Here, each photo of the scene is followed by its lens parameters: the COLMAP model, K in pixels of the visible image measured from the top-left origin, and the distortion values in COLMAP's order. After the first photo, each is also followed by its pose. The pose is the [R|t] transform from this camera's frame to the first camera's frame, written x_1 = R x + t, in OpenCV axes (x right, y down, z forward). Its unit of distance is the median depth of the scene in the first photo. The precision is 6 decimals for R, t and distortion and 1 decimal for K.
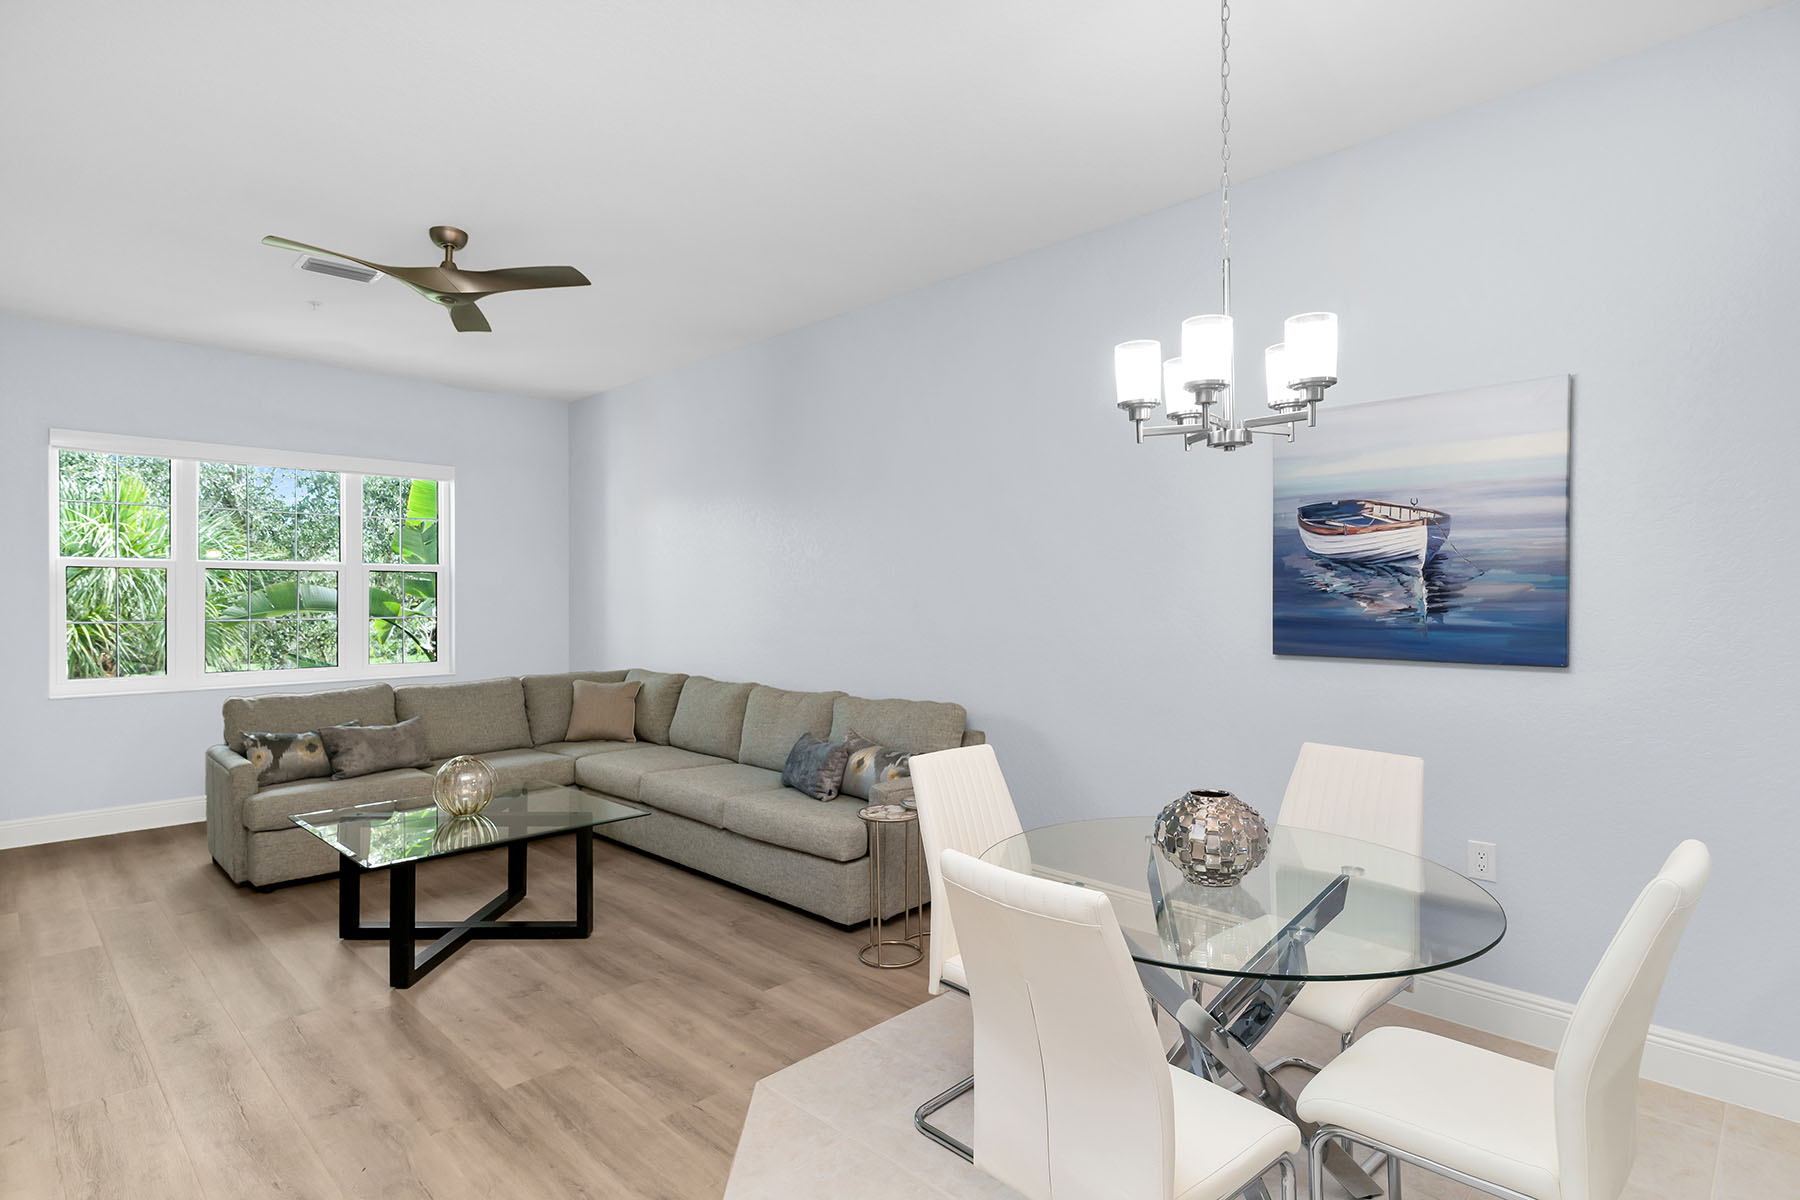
lens RADIAL K [[923.2, 0, 888.1], [0, 923.2, 593.9], [0, 0, 1]] dist [0.011238, -0.000261]
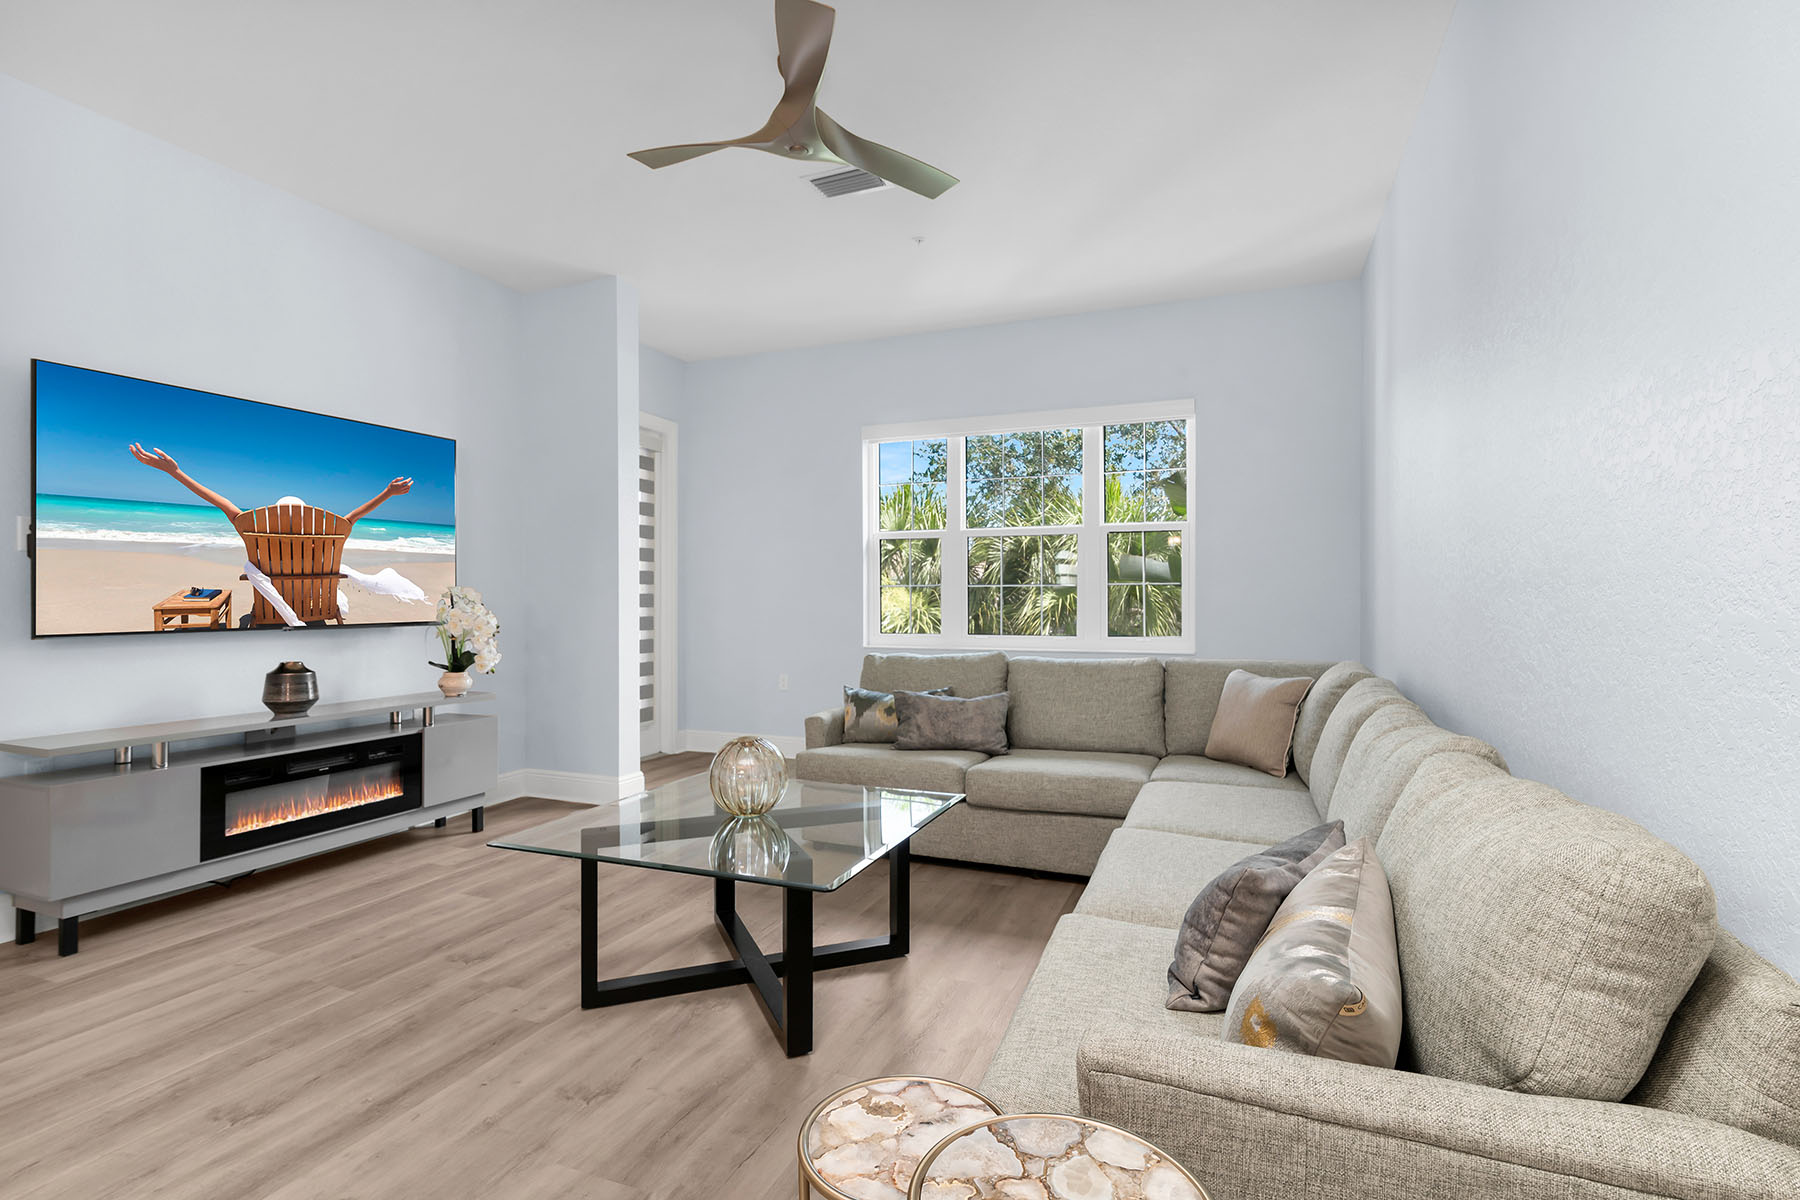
lens RADIAL K [[865.6, 0, 900.0], [0, 865.6, 600.0], [0, 0, 1]] dist [0.010735, -0.000025]
pose [[0.387132, 0.007630, -0.921993, 0.213326], [0.000813, 0.999963, 0.008617, 0.051427], [0.922024, -0.004086, 0.387112, 0.745469]]
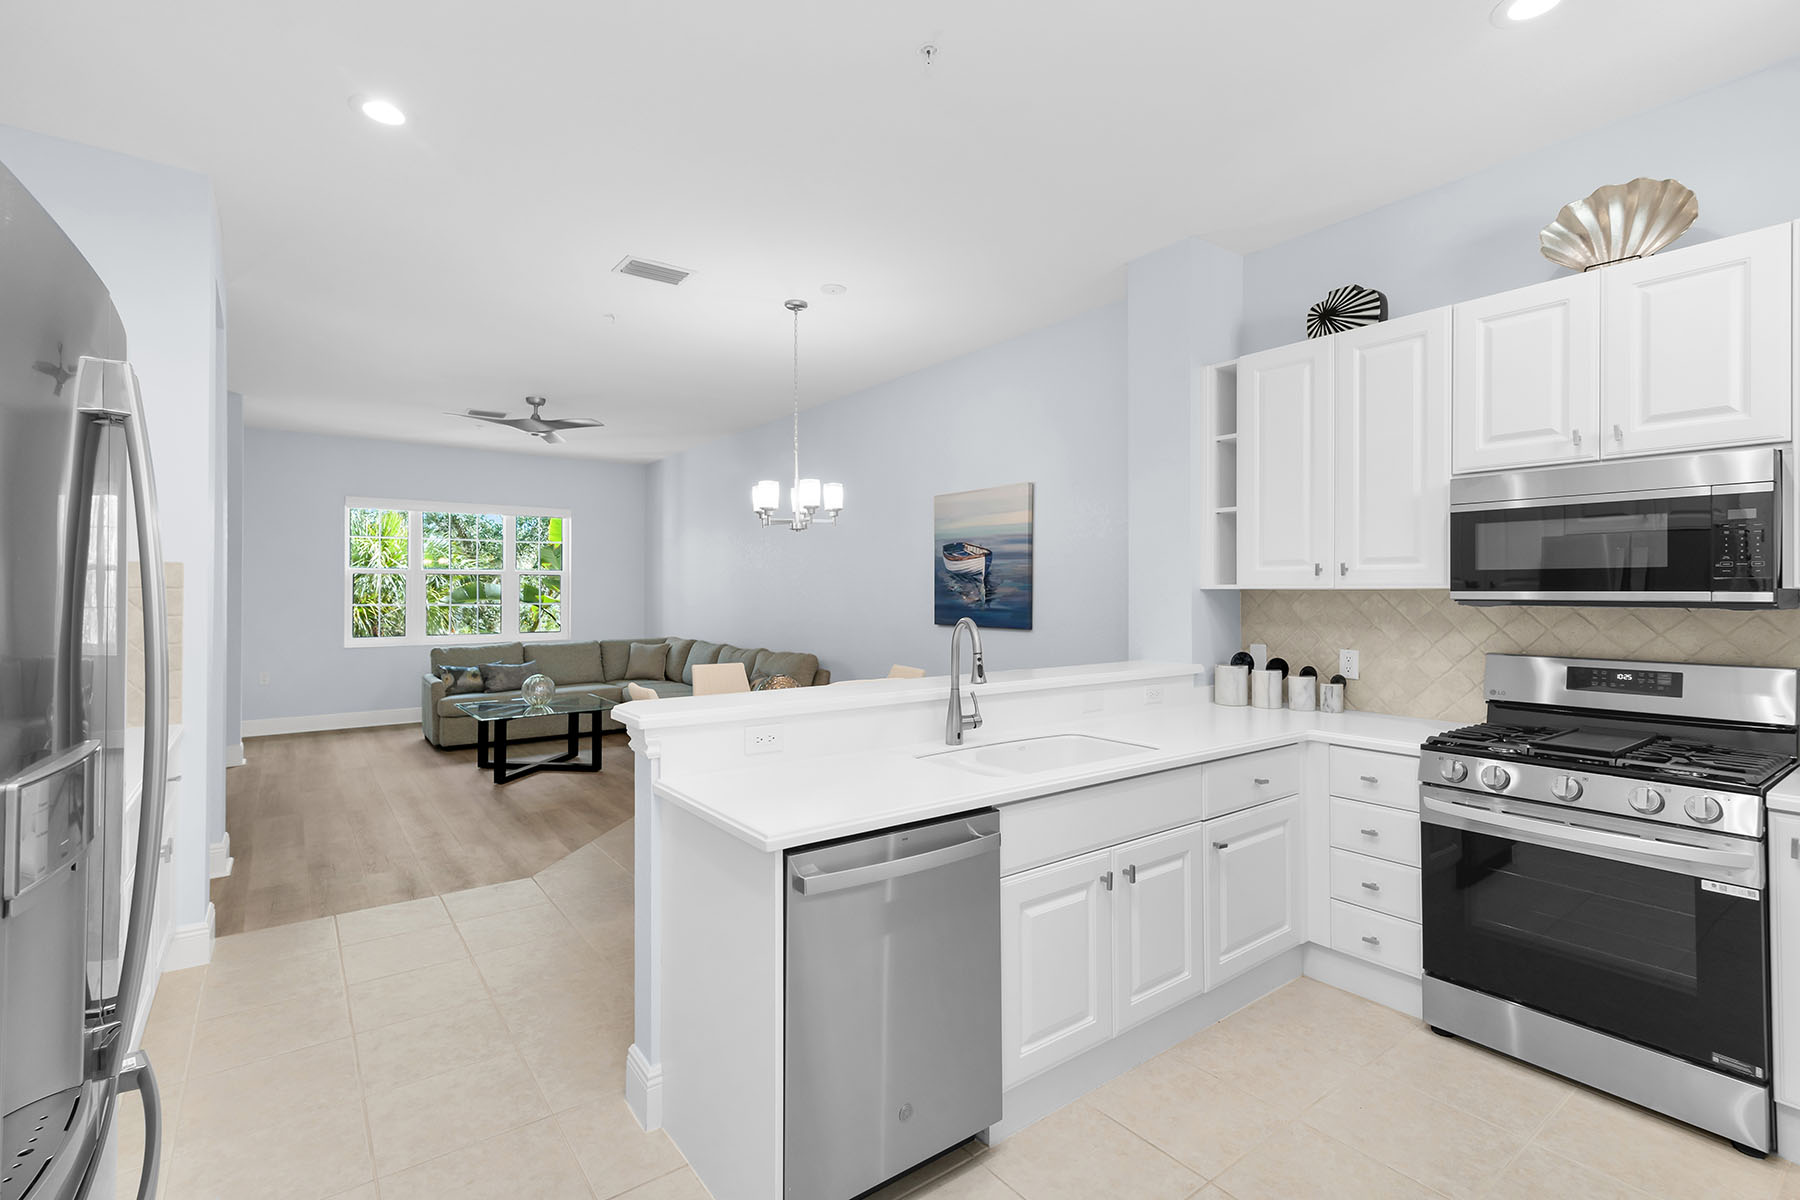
lens RADIAL K [[818.2, 0, 894.8], [0, 818.2, 588.2], [0, 0, 1]] dist [0.008832, -0.000206]
pose [[0.990146, 0.003241, -0.140001, 0.449320], [-0.003294, 0.999995, -0.000145, -0.005332], [0.140000, 0.000605, 0.990151, -0.506480]]
